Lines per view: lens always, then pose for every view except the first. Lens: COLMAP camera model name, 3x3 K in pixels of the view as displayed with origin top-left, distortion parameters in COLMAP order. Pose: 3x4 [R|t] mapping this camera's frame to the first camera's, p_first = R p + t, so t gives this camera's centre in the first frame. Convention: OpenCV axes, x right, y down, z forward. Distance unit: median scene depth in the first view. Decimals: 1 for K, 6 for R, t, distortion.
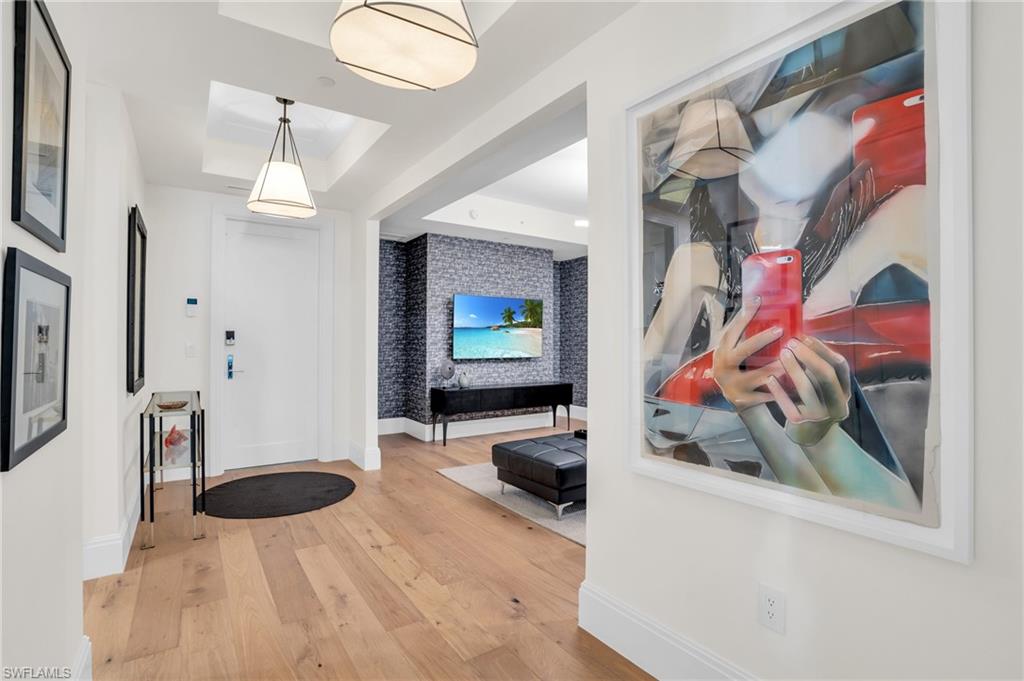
lens RADIAL K [[484.3, 0, 502.6], [0, 484.3, 339.4], [0, 0, 1]] dist [-0.038996, 0.000961]
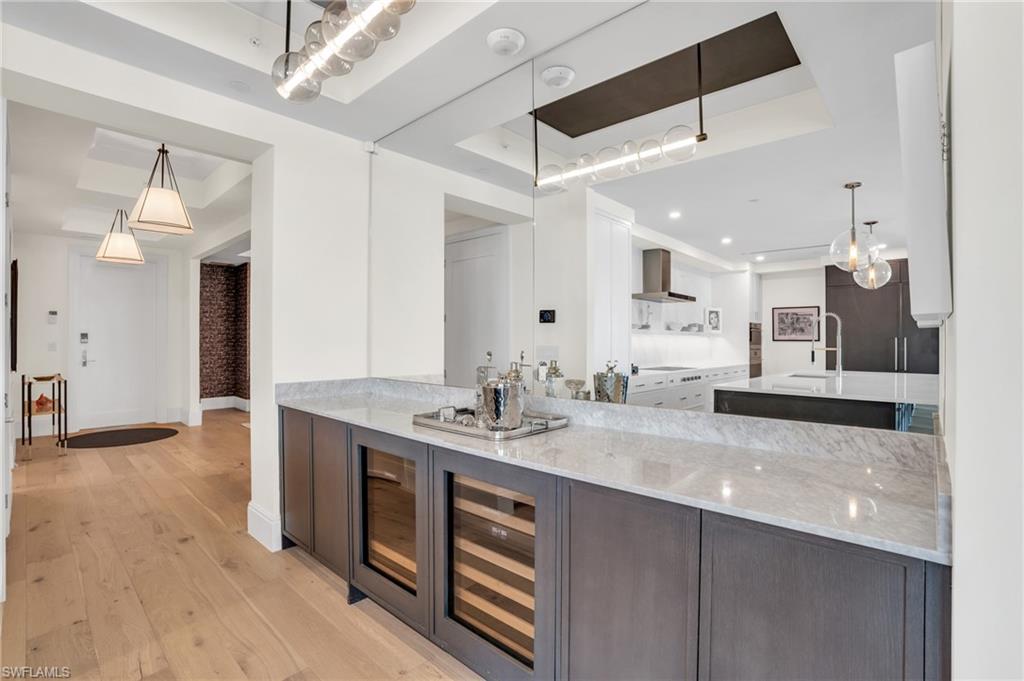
lens RADIAL K [[454.4, 0, 512.0], [0, 454.4, 340.5], [0, 0, 1]] dist [-0.064497, 0.017855]
pose [[0.966564, -0.004240, 0.256389, 0.377566], [0.002940, 0.999981, 0.005451, 0.001549], [-0.256407, -0.004515, 0.966558, -0.657016]]
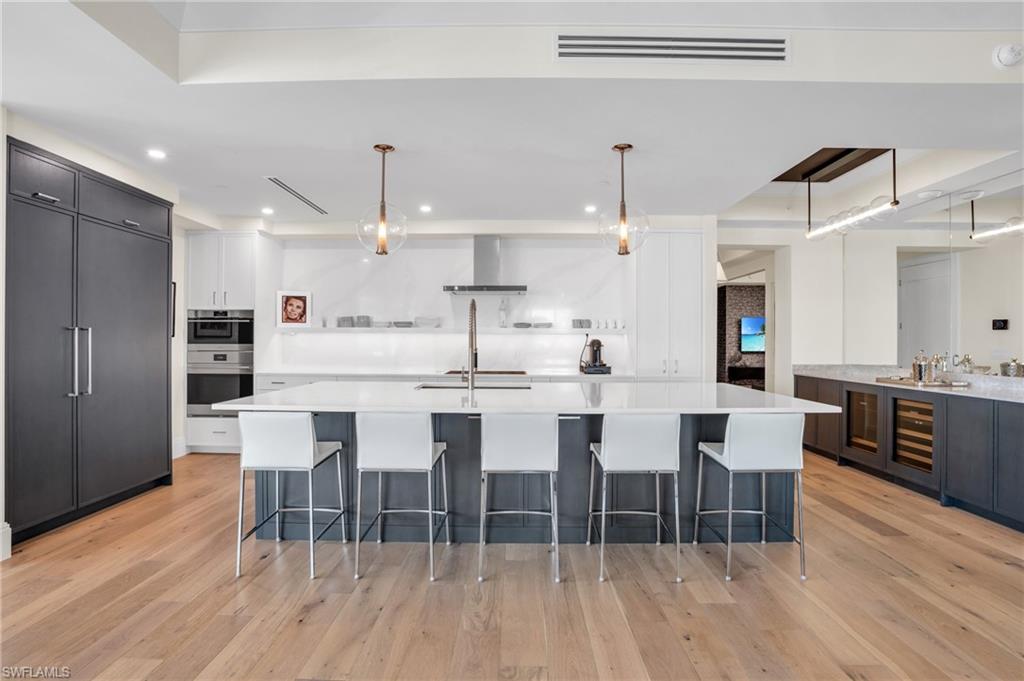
lens RADIAL K [[484.3, 0, 502.6], [0, 484.3, 339.4], [0, 0, 1]] dist [-0.038996, 0.000961]
pose [[0.819567, -0.002647, -0.572977, 0.312917], [0.001173, 0.999995, -0.002941, -0.003012], [0.572982, 0.001738, 0.819566, -1.621387]]
